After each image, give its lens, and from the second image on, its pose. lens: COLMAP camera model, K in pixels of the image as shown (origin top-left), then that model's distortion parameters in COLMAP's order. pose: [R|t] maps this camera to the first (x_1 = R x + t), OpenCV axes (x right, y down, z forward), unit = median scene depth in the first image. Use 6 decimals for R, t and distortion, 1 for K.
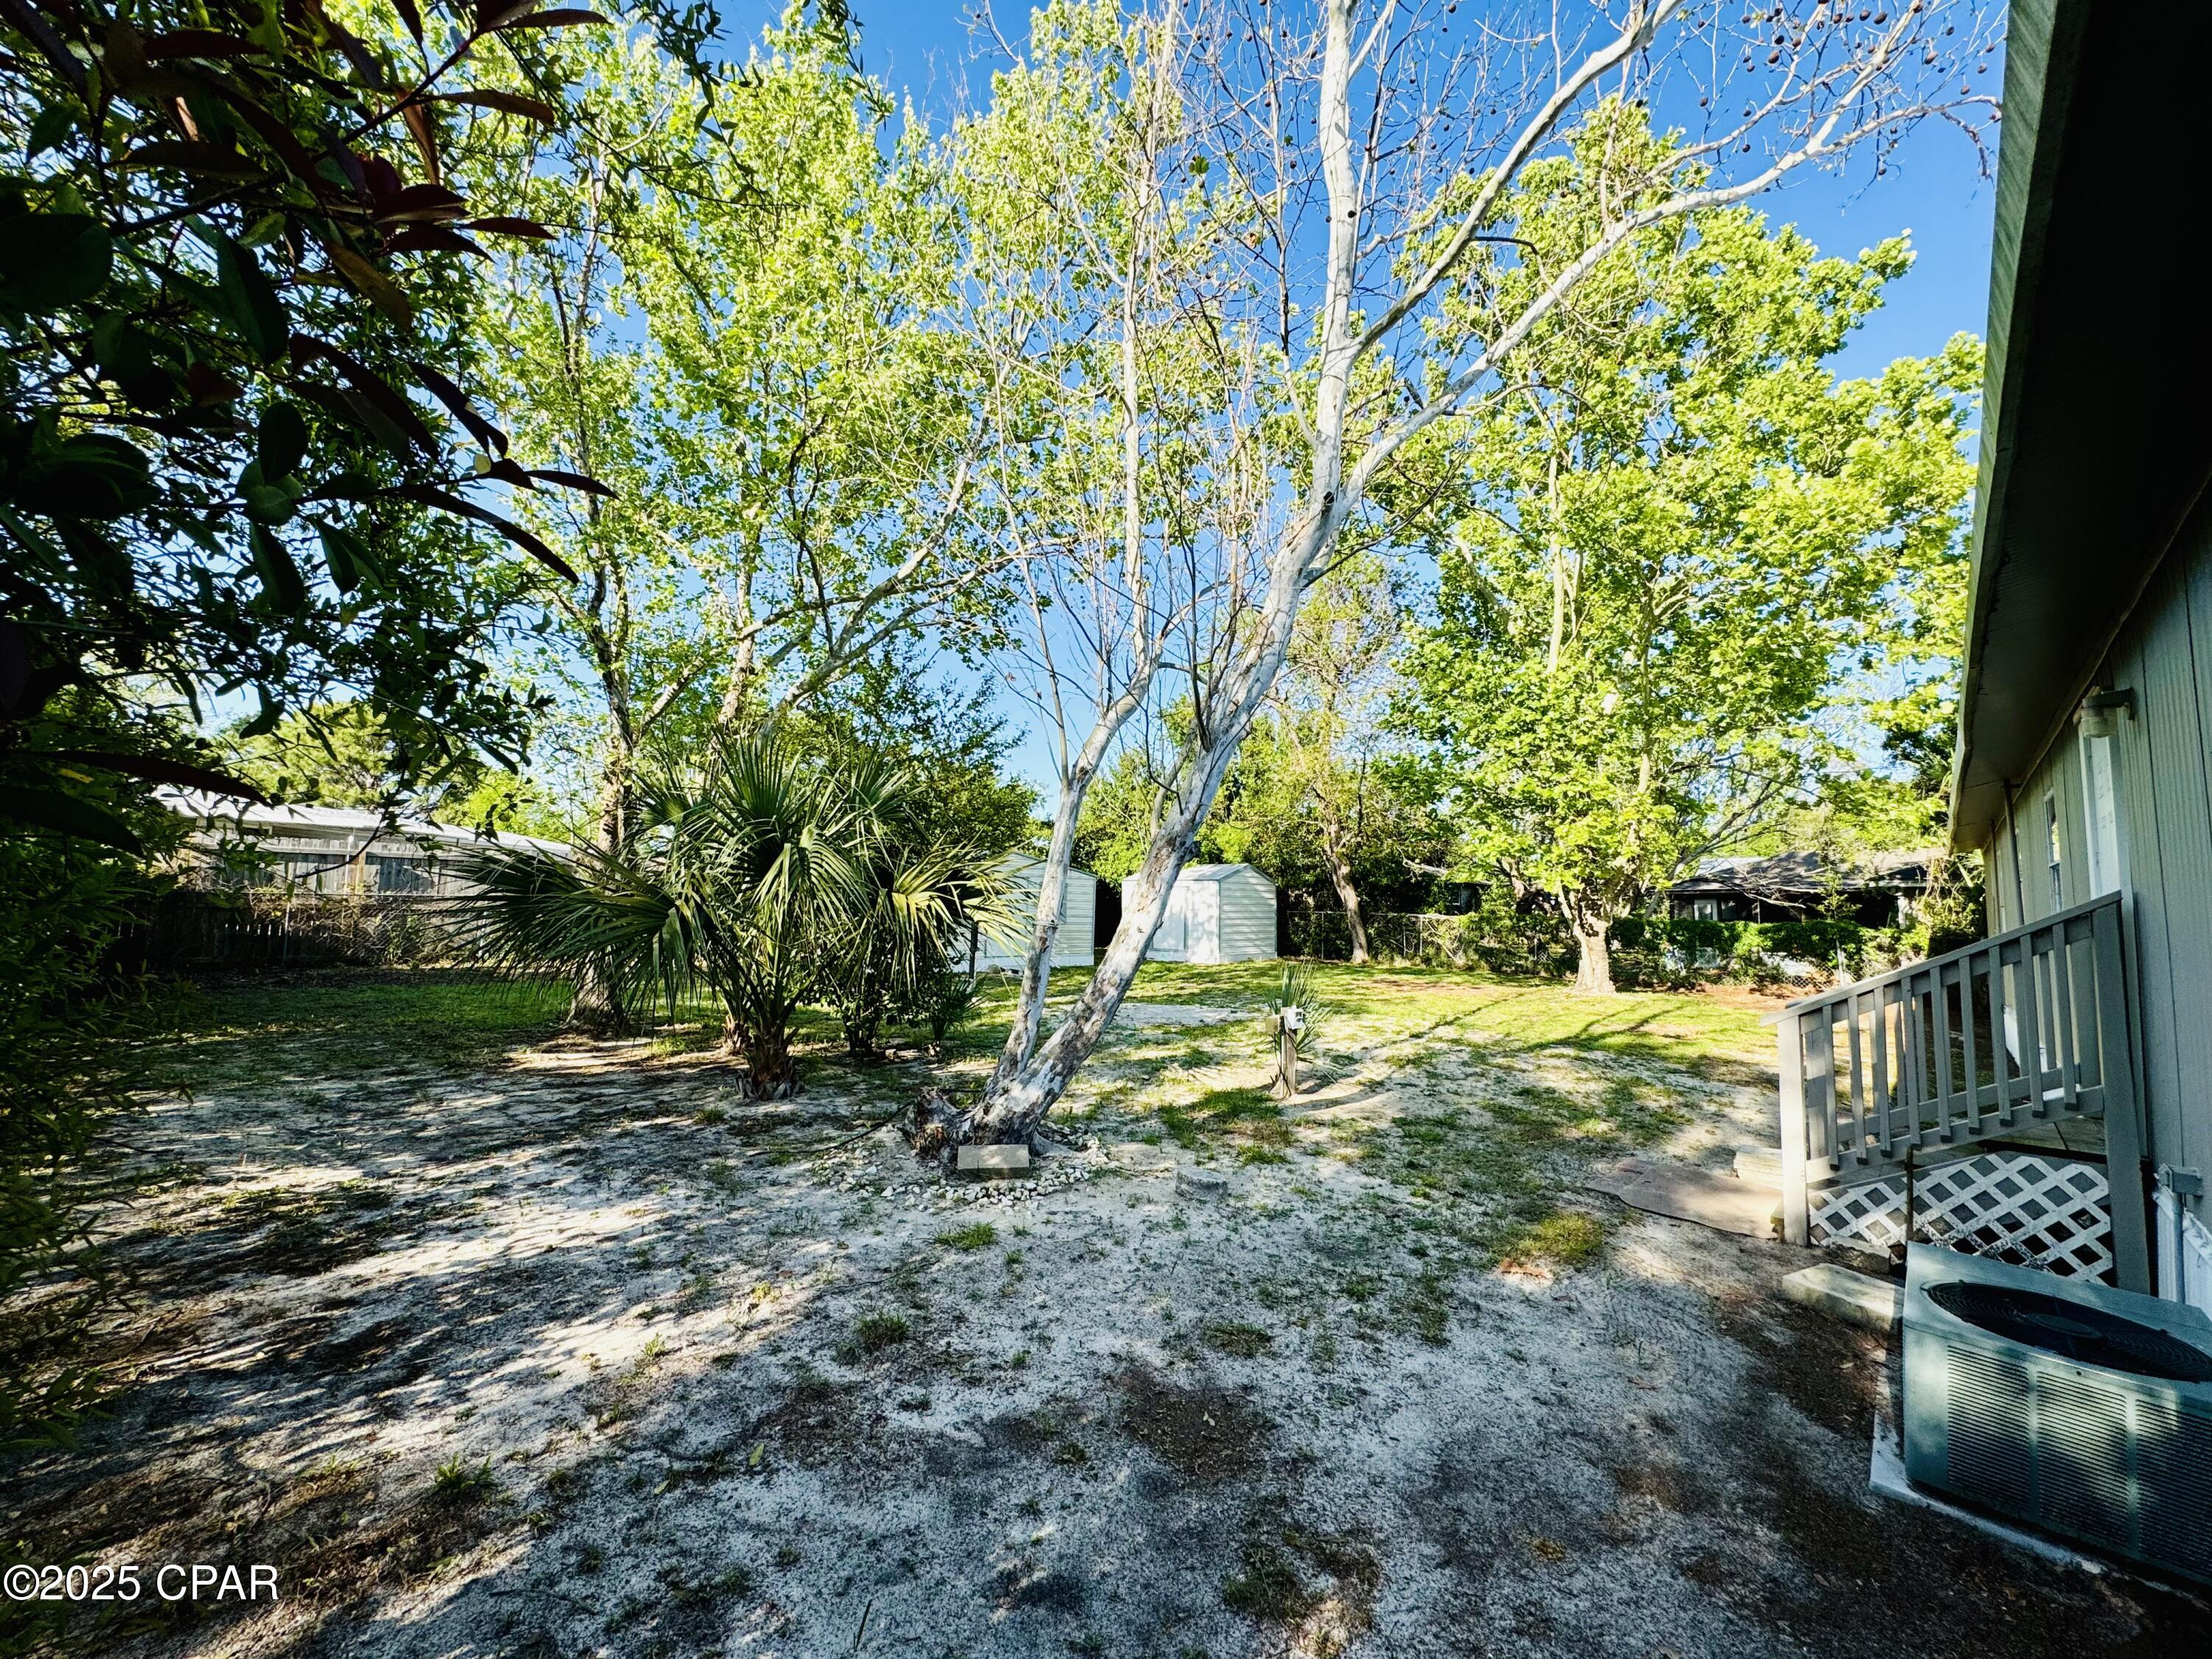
lens RADIAL K [[876.7, 0, 1118.2], [0, 876.7, 823.7], [0, 0, 1]] dist [0.008822, 0.000068]
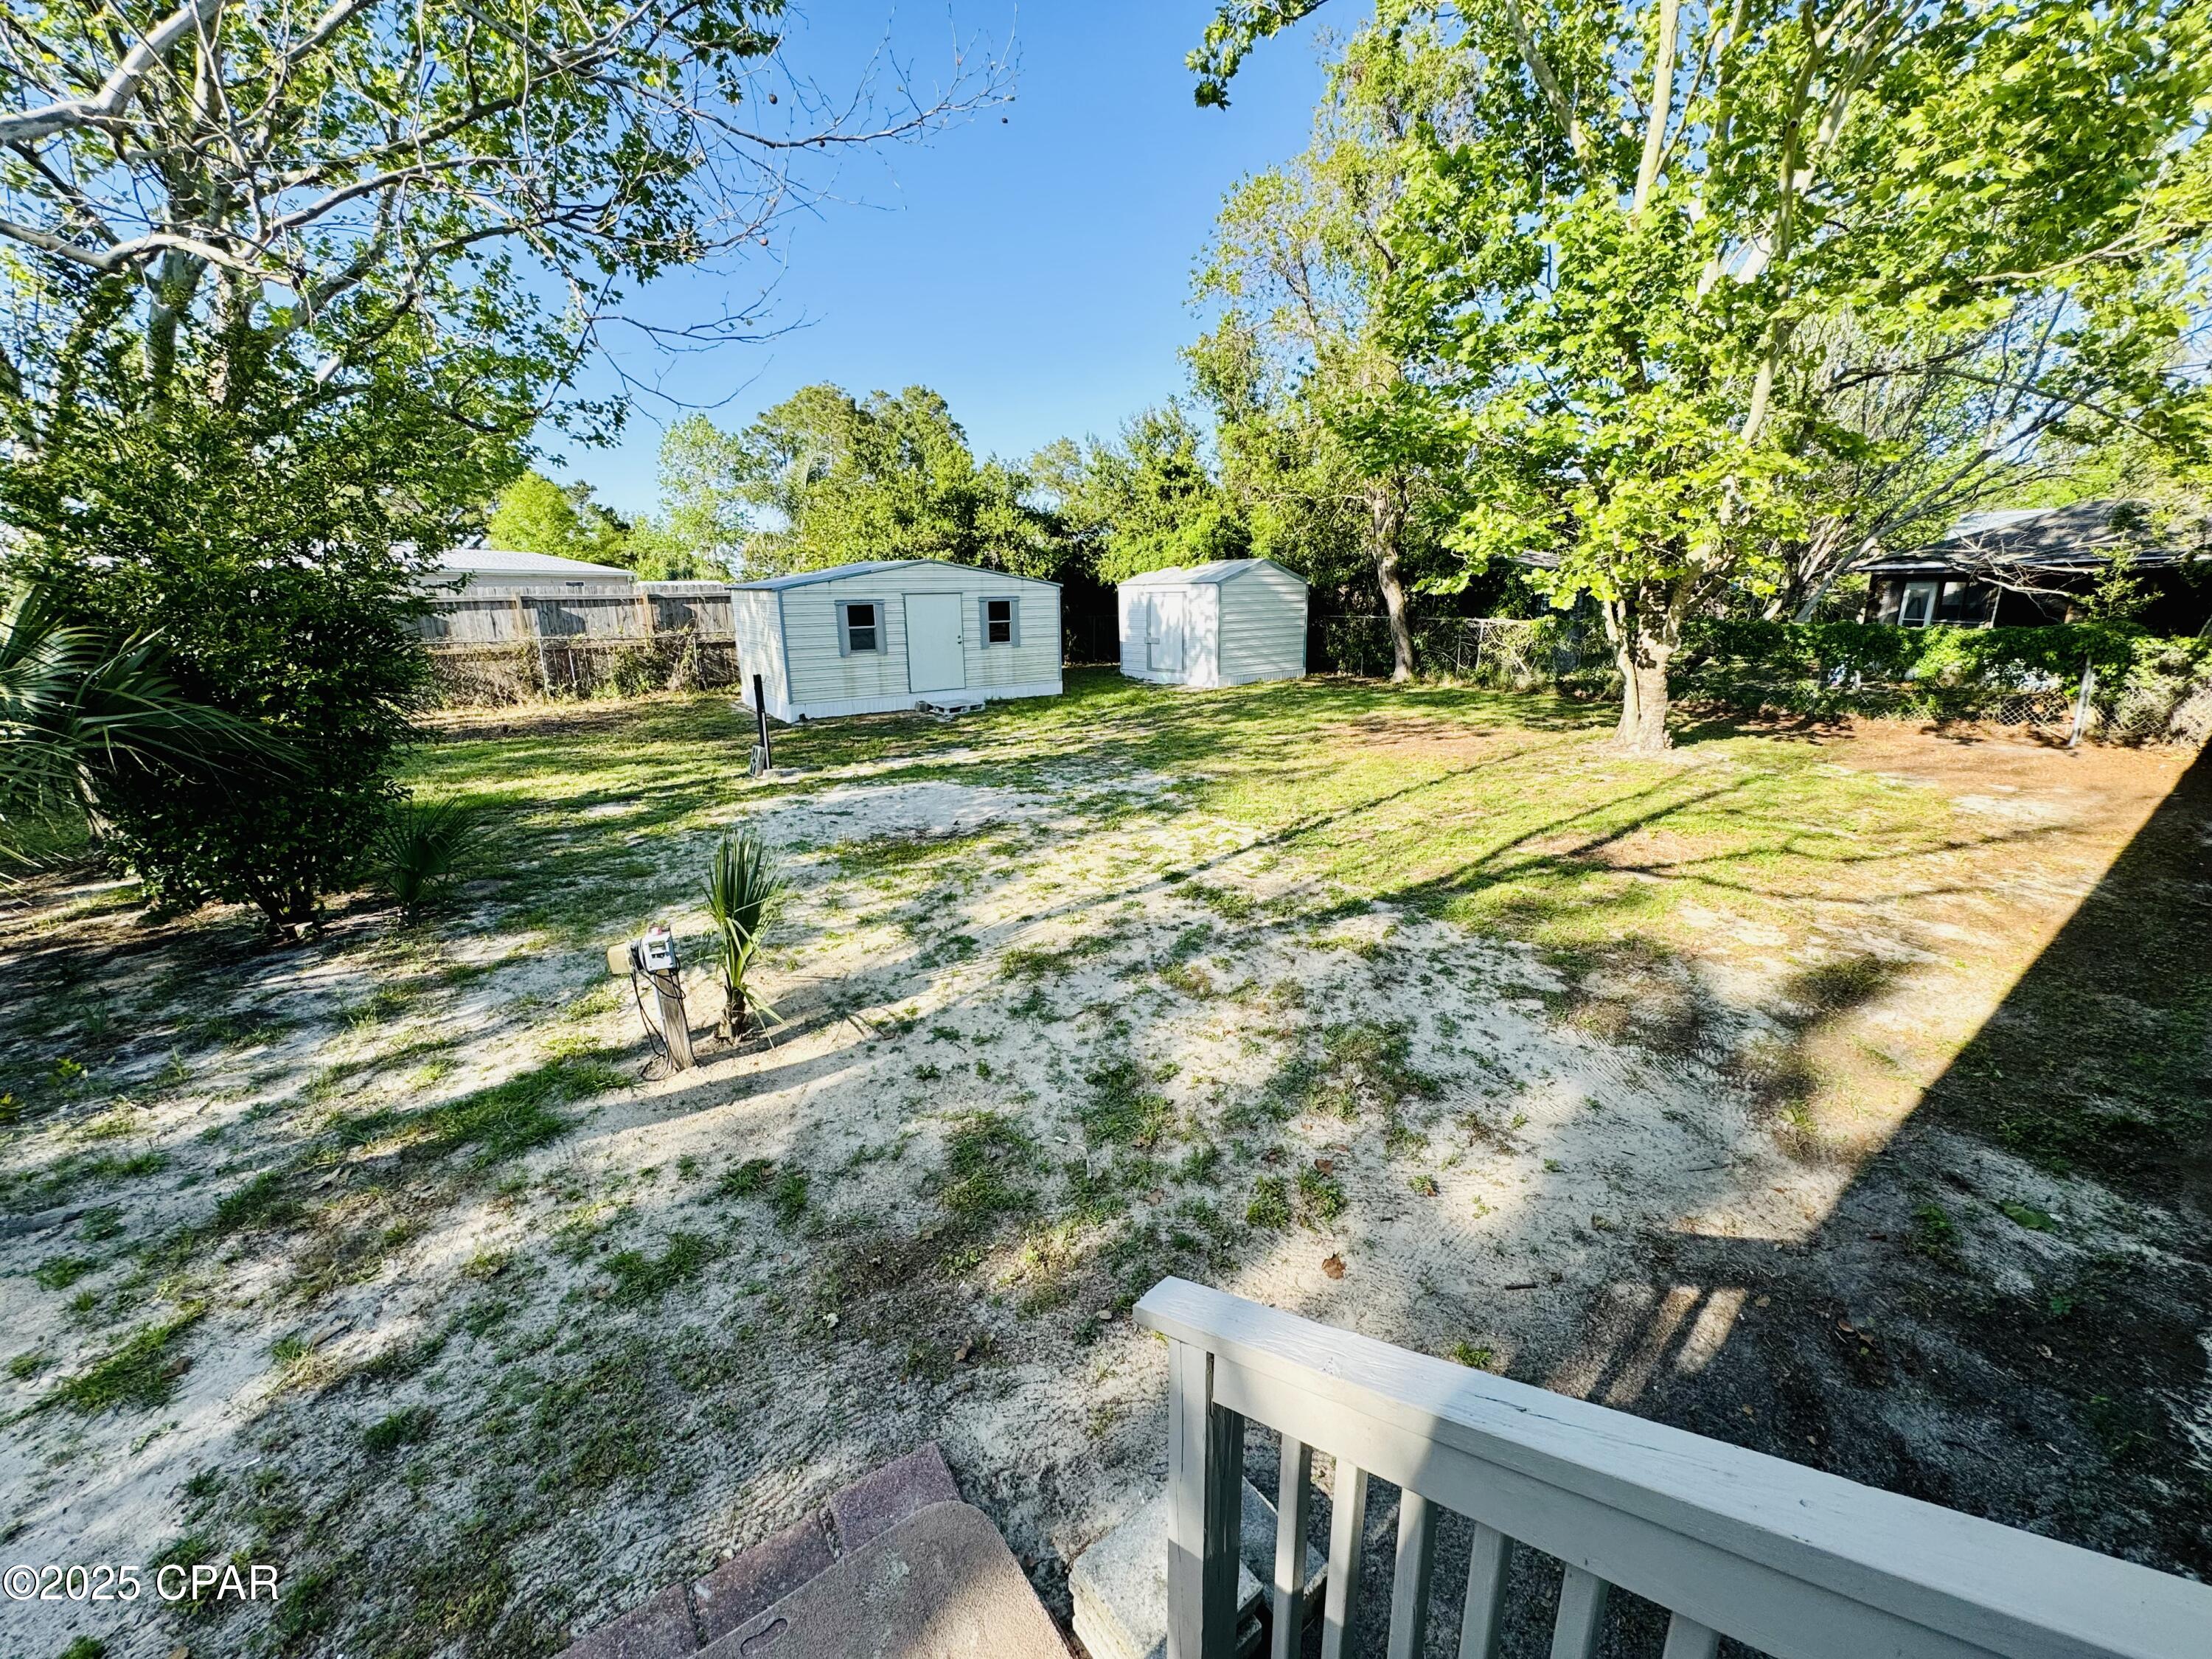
lens RADIAL K [[891.6, 0, 1106.0], [0, 891.6, 829.5], [0, 0, 1]] dist [-0.000792, -0.000273]
pose [[0.980938, 0.010849, -0.194019, 0.224095], [0.057255, 0.937982, 0.341923, -0.010063], [0.185696, -0.346514, 0.919481, 0.214706]]
